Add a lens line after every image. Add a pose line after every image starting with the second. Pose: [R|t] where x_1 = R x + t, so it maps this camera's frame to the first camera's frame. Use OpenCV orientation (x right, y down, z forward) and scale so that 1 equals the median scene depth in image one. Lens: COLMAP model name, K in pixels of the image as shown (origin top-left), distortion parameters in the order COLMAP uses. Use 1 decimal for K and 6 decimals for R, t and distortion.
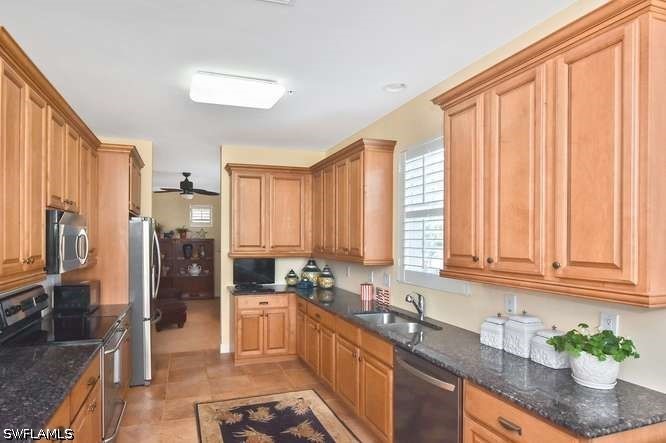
lens RADIAL K [[359.2, 0, 330.5], [0, 359.2, 239.0], [0, 0, 1]] dist [-0.003334, -0.000302]
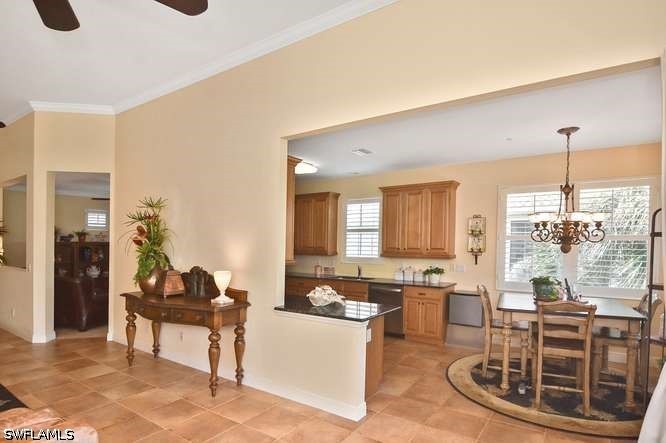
lens RADIAL K [[374.2, 0, 334.4], [0, 374.2, 249.1], [0, 0, 1]] dist [0.004226, 0.000388]
pose [[0.763877, -0.013664, 0.645217, -1.261193], [0.000491, 0.999788, 0.020591, -0.003368], [-0.645361, -0.015412, 0.763722, -0.625520]]
